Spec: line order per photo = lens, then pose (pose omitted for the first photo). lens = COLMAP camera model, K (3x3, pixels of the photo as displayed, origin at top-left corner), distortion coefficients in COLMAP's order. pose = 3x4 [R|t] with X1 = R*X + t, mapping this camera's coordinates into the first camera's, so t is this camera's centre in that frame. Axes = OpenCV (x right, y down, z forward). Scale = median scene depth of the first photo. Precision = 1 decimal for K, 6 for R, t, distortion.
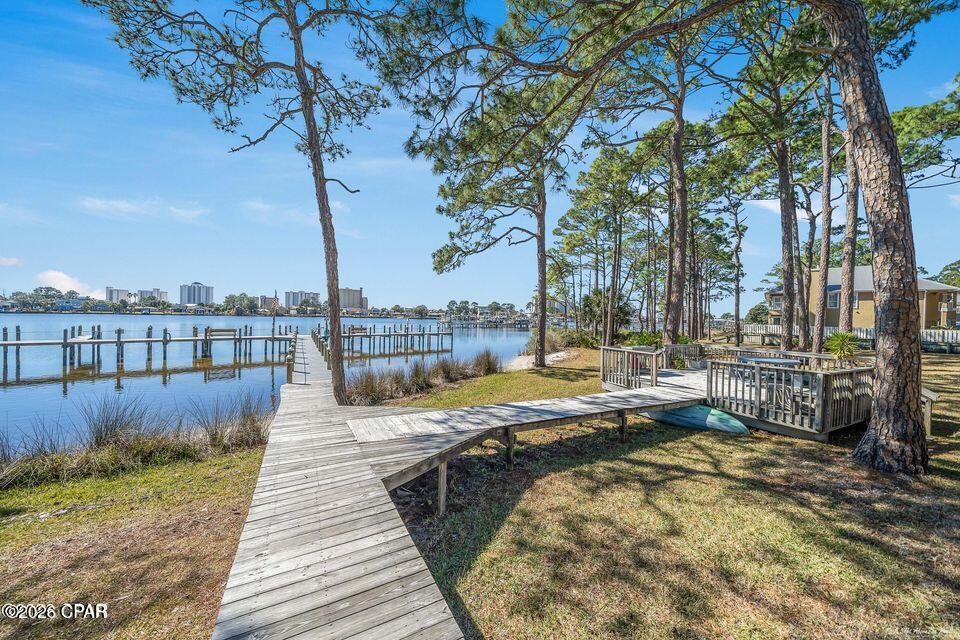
lens RADIAL K [[328.5, 0, 472.2], [0, 328.5, 316.7], [0, 0, 1]] dist [-0.001038, -0.000143]
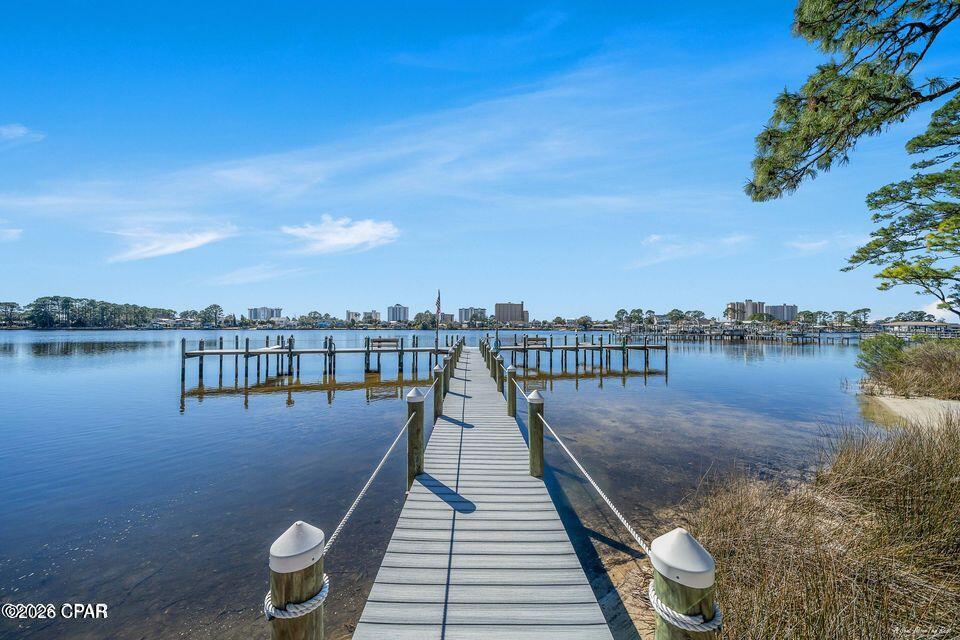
lens RADIAL K [[324.1, 0, 476.3], [0, 324.1, 323.6], [0, 0, 1]] dist [0.000237, -0.000018]
pose [[0.893302, -0.021616, -0.448936, -0.111667], [0.013605, 0.999686, -0.021063, 0.012251], [0.449250, 0.012708, 0.893316, 0.230877]]
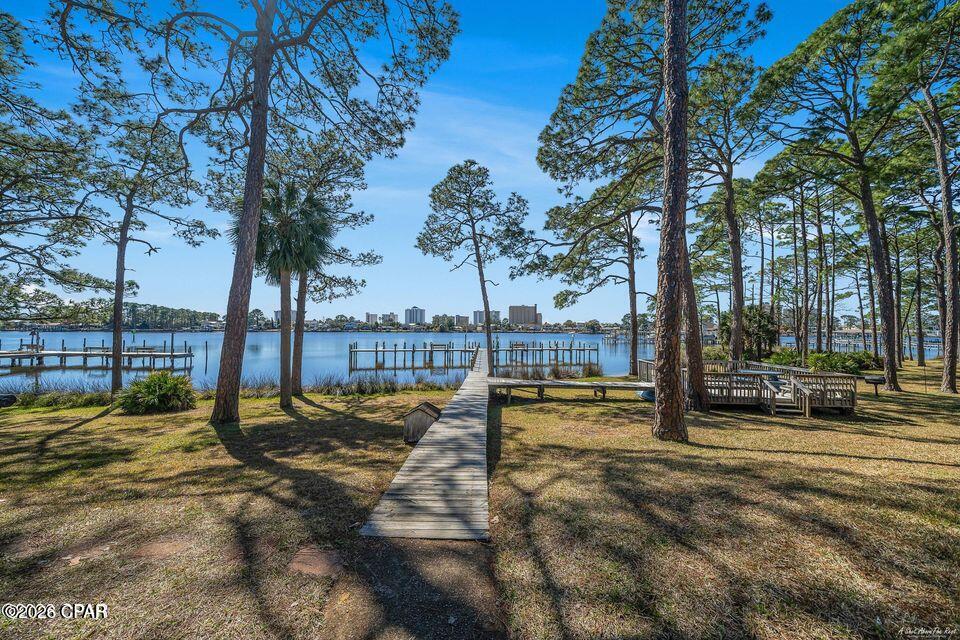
lens RADIAL K [[328.5, 0, 472.2], [0, 328.5, 316.7], [0, 0, 1]] dist [-0.001038, -0.000143]
pose [[0.866340, -0.031688, -0.498448, 0.137106], [0.009969, 0.998884, -0.046176, -0.015023], [0.499354, 0.035035, 0.865689, -0.226675]]
